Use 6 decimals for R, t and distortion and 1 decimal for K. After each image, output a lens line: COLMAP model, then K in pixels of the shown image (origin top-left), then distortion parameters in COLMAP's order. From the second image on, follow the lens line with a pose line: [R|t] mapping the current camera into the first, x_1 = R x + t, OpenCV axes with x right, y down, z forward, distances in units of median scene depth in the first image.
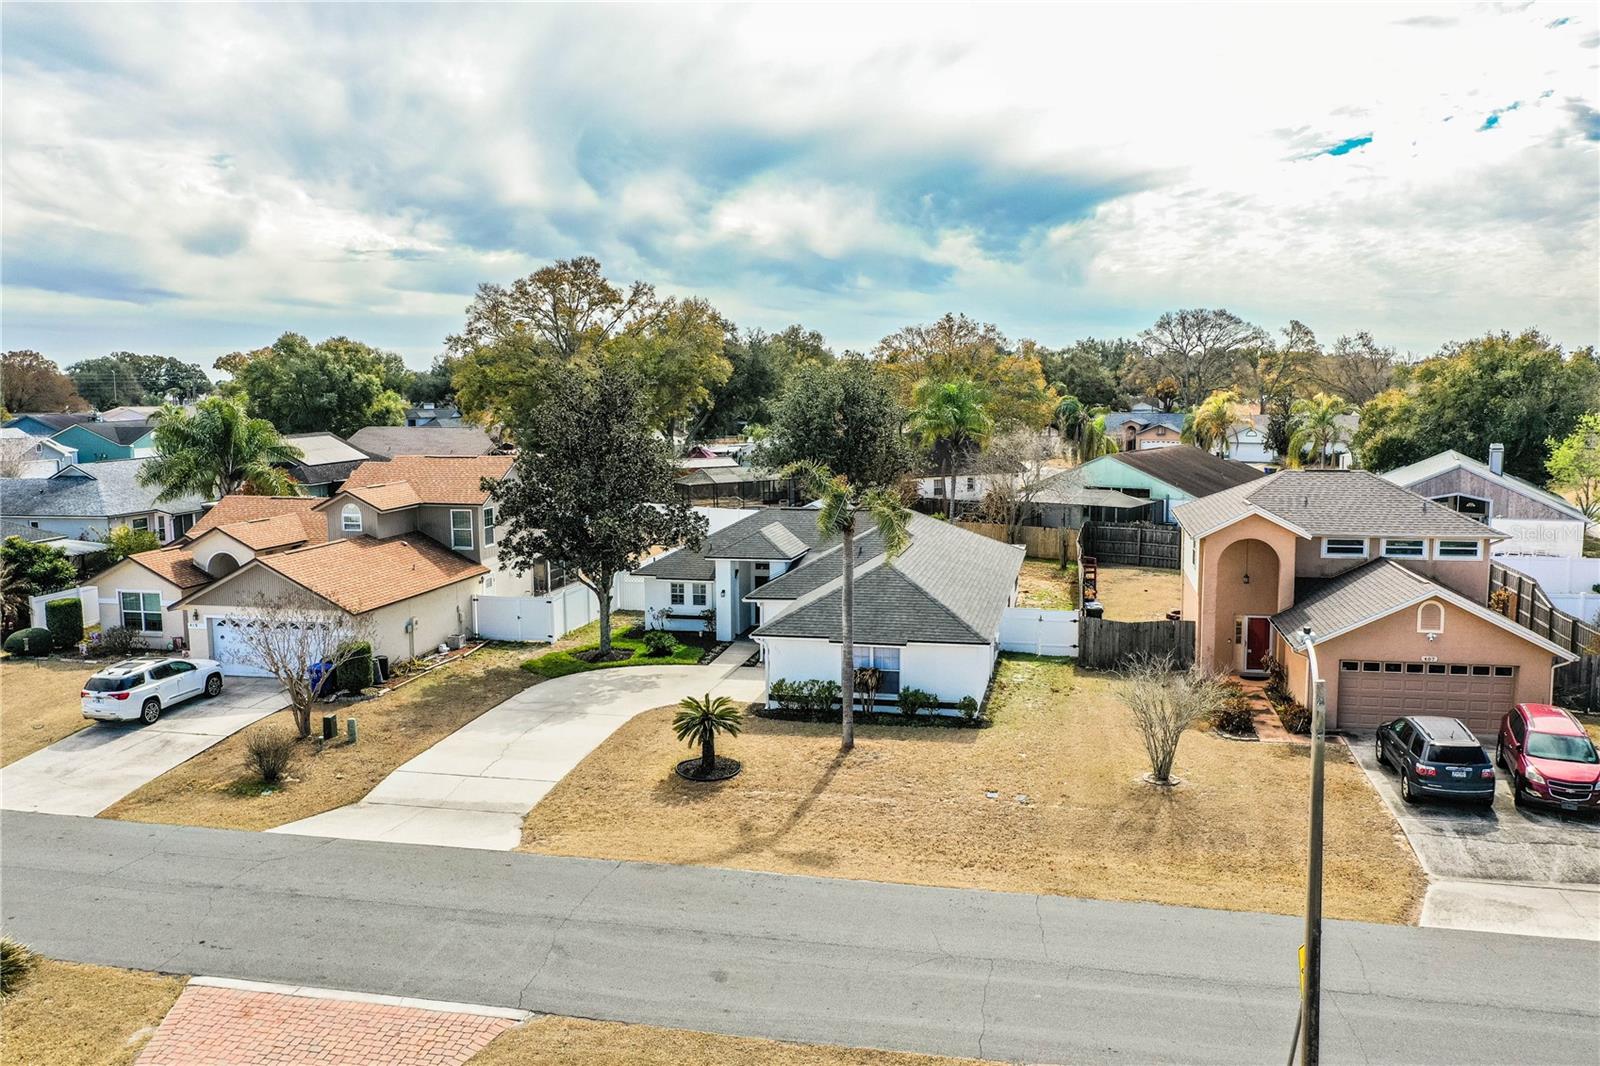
lens RADIAL K [[1259.3, 0, 801.1], [0, 1259.3, 528.7], [0, 0, 1]] dist [-0.003624, -0.000828]
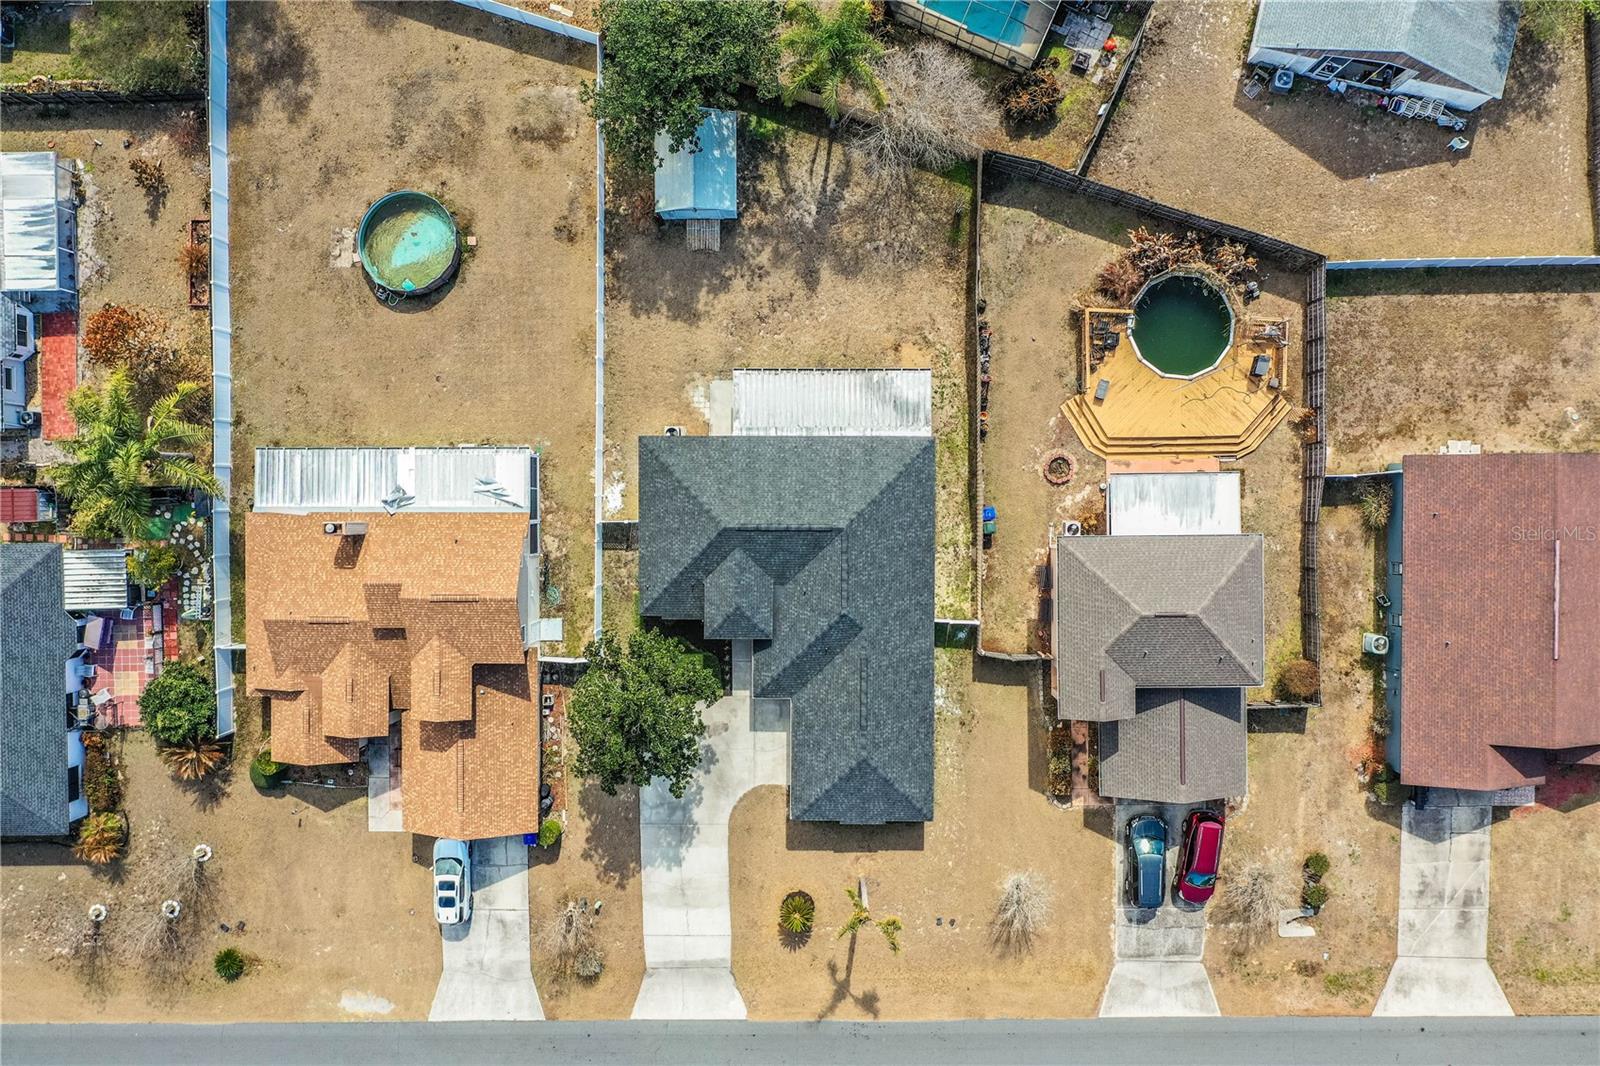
lens RADIAL K [[1259.3, 0, 801.1], [0, 1259.3, 528.7], [0, 0, 1]] dist [-0.003624, -0.000828]
pose [[0.974688, -0.222598, -0.020839, 0.102510], [0.044672, 0.102578, 0.993721, -1.769582], [-0.219063, -0.969499, 0.109926, 1.290054]]
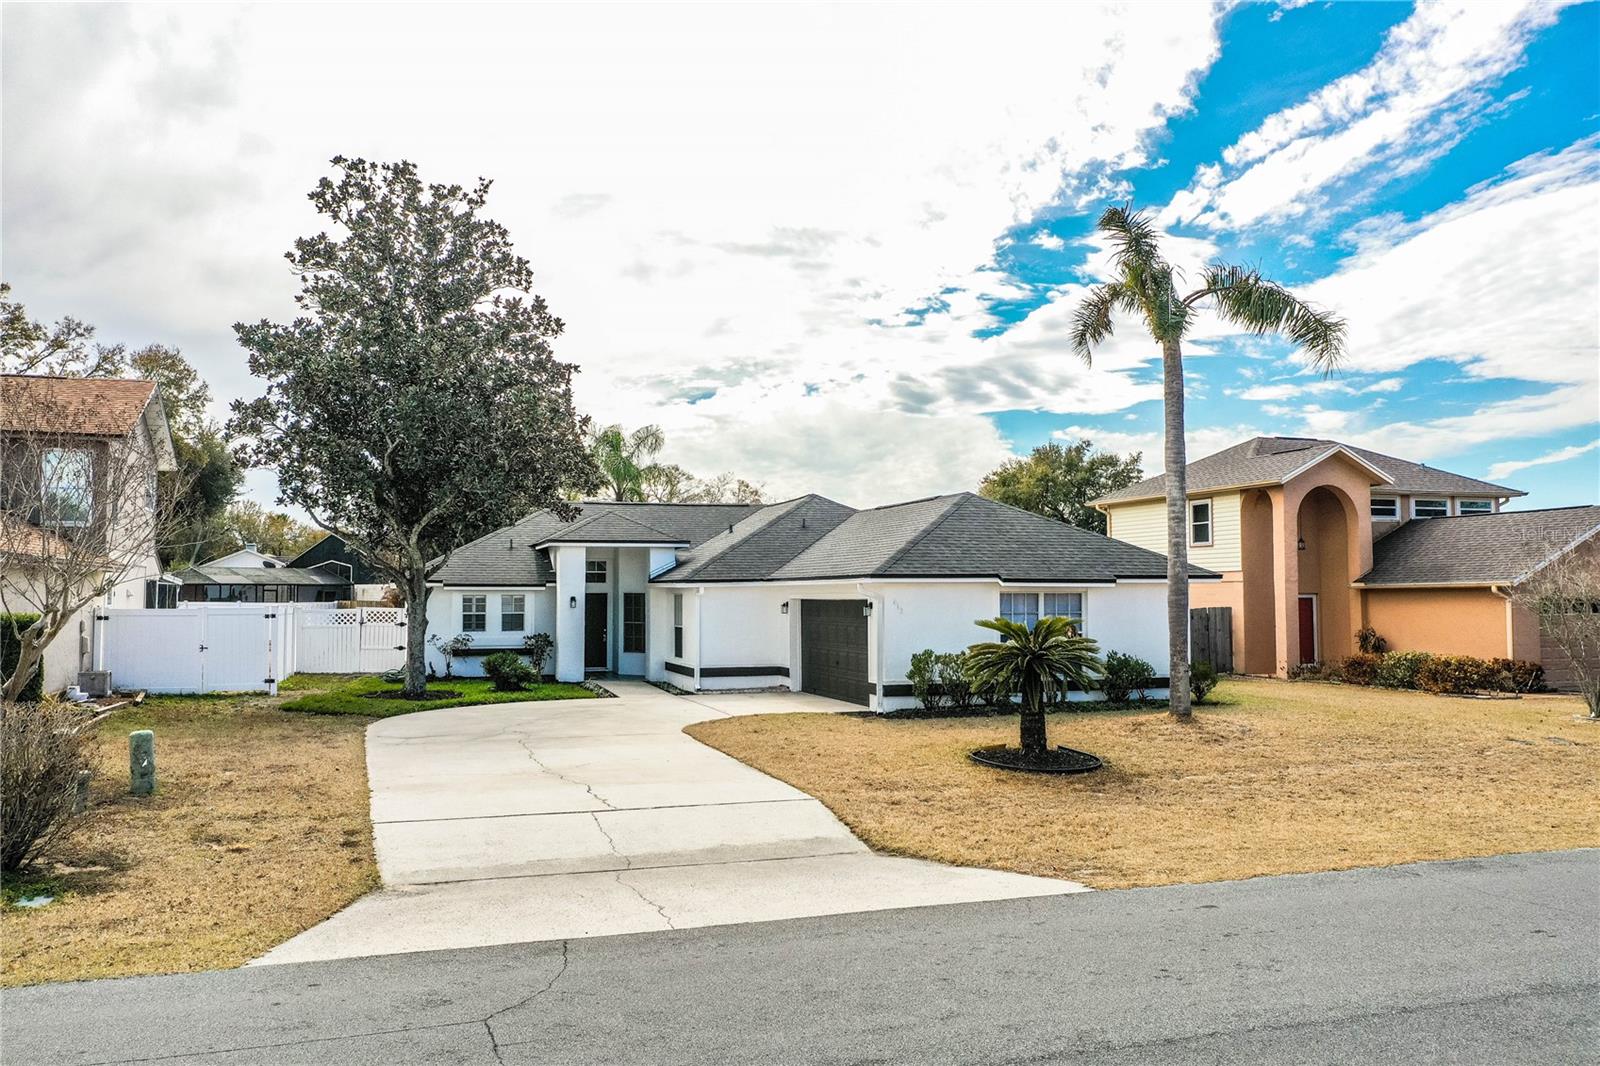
lens RADIAL K [[1259.2, 0, 800.0], [0, 1259.2, 533.0], [0, 0, 1]] dist [0.000191, 0.002371]
pose [[0.855982, 0.032475, 0.515985, -0.391322], [0.056621, 0.986134, -0.155995, 0.164818], [-0.513896, 0.162744, 0.842274, 0.579070]]
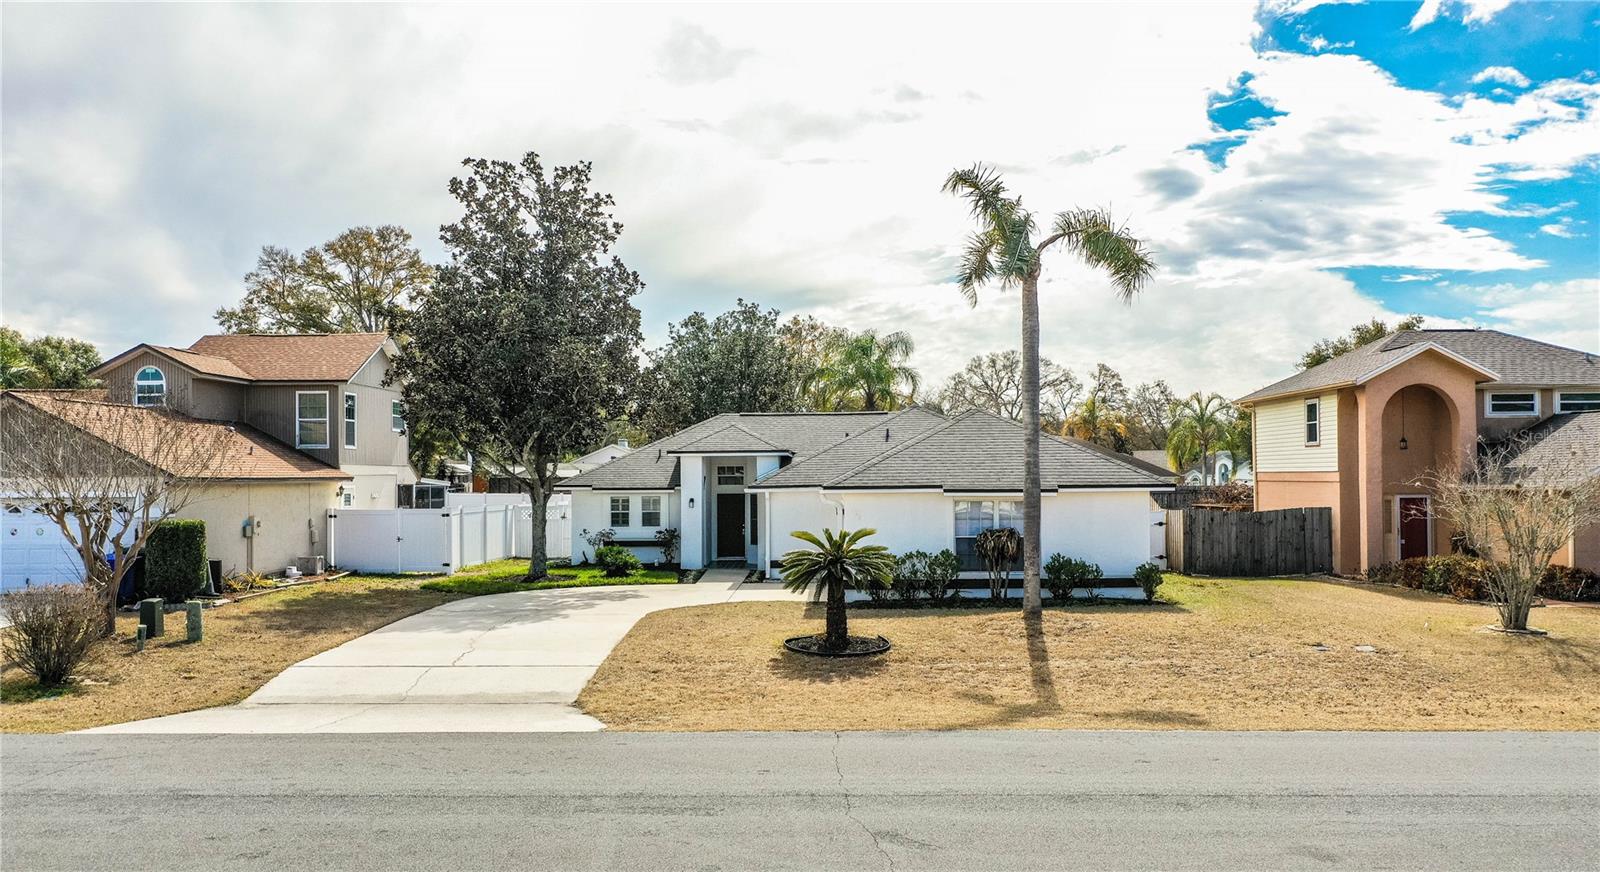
lens RADIAL K [[1259.9, 0, 800.8], [0, 1259.9, 464.9], [0, 0, 1]] dist [-0.000667, 0.001773]
pose [[0.979198, 0.004436, 0.202858, -0.203943], [0.022222, 0.991403, -0.128941, 0.172233], [-0.201686, 0.130767, 0.970682, 0.373989]]
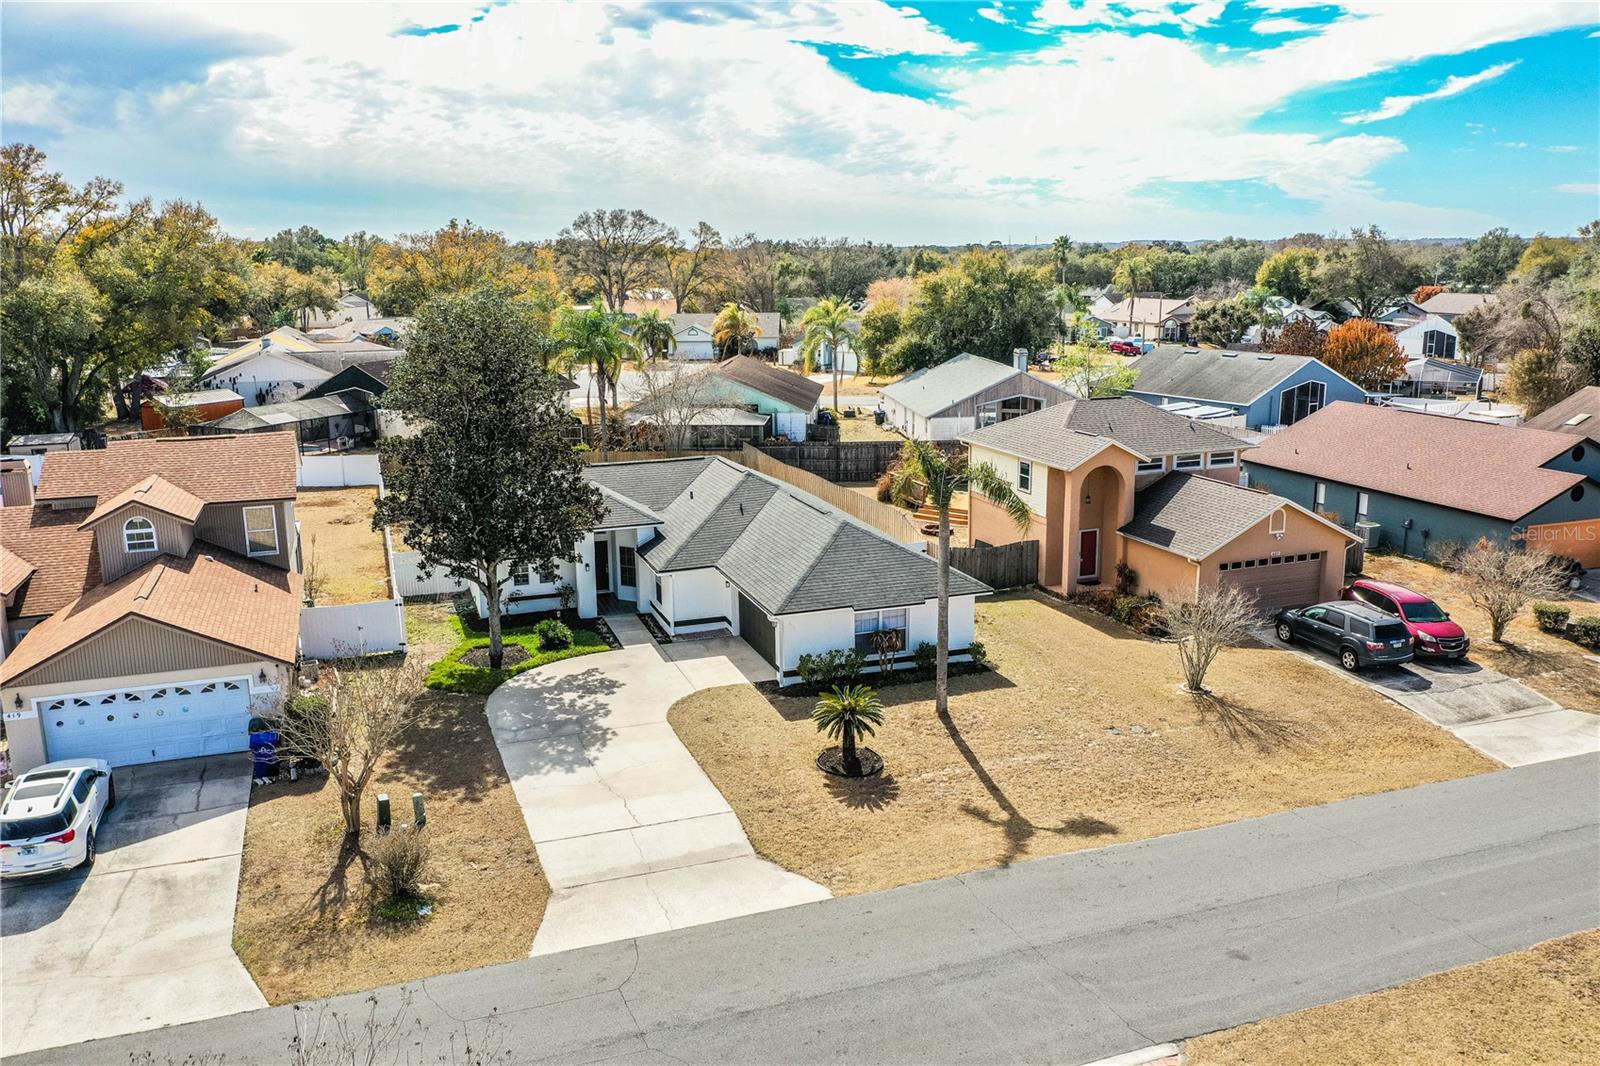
lens RADIAL K [[1259.3, 0, 801.1], [0, 1259.3, 528.7], [0, 0, 1]] dist [-0.003624, -0.000828]
pose [[0.842268, -0.115920, 0.526448, -0.564673], [0.067046, 0.991549, 0.111064, -0.093730], [-0.534874, -0.058249, 0.842922, 0.197655]]
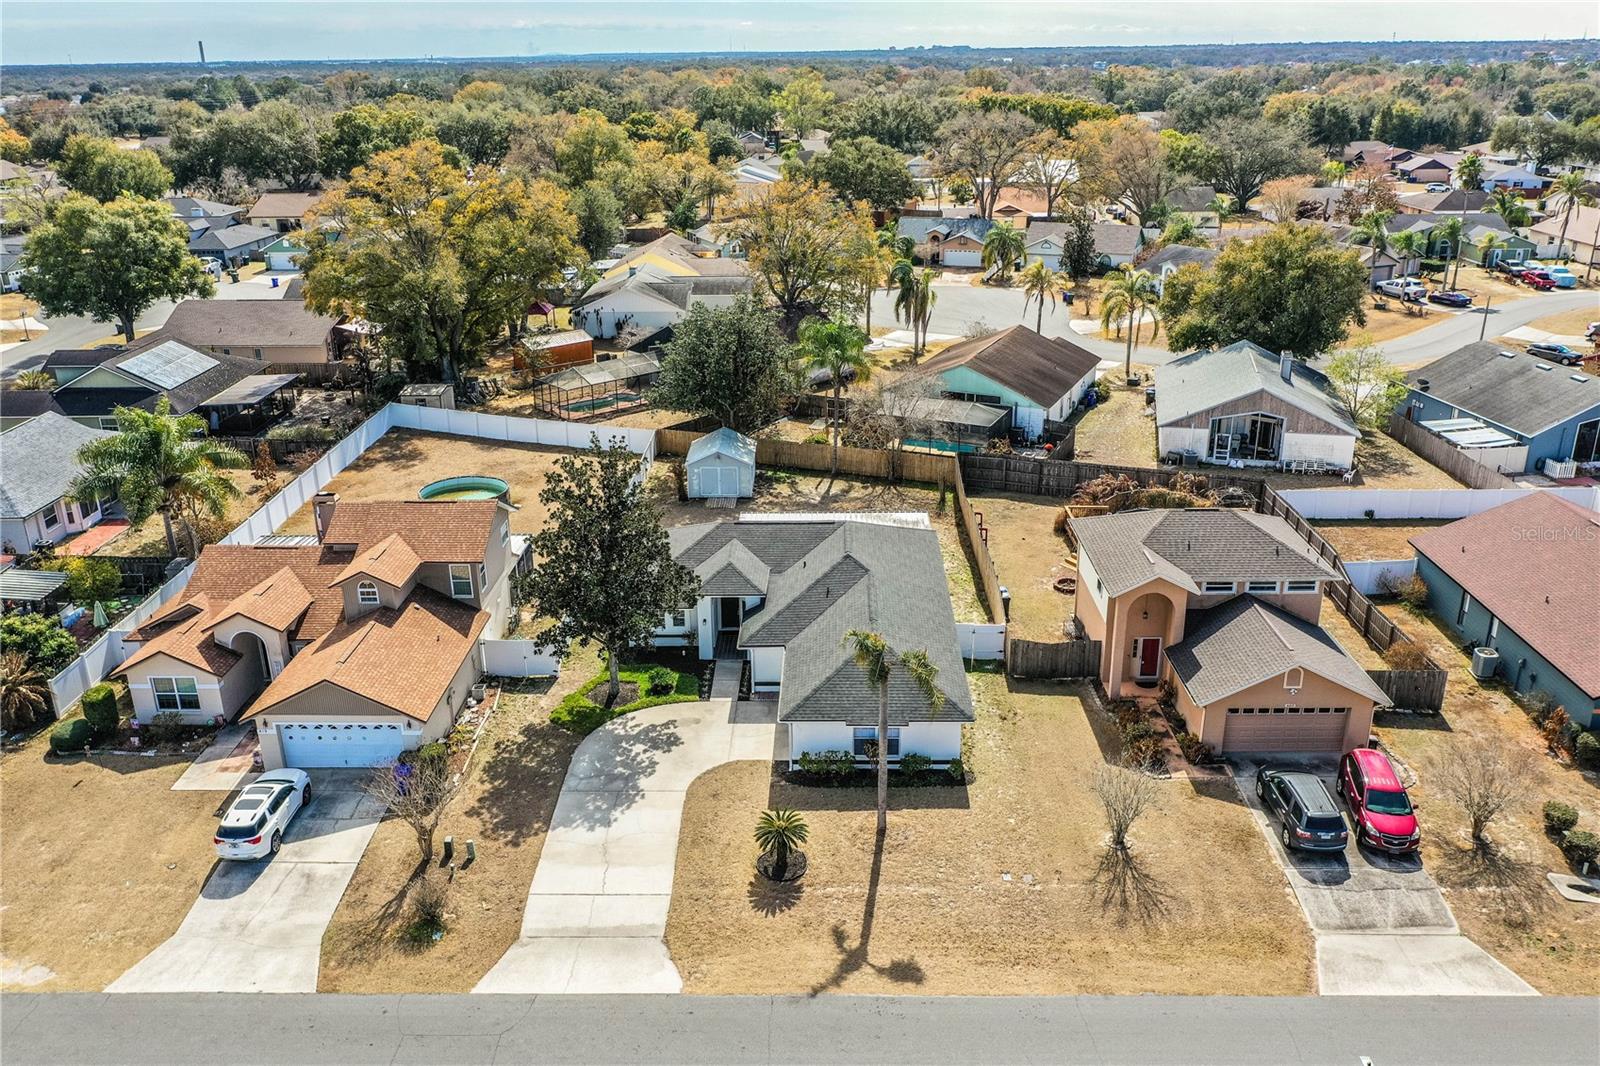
lens RADIAL K [[1259.3, 0, 801.1], [0, 1259.3, 528.7], [0, 0, 1]] dist [-0.003624, -0.000828]
pose [[0.979719, -0.073794, 0.186291, -0.253202], [0.027068, 0.969934, 0.241860, -0.424802], [-0.198538, -0.231913, 0.952260, -0.136073]]
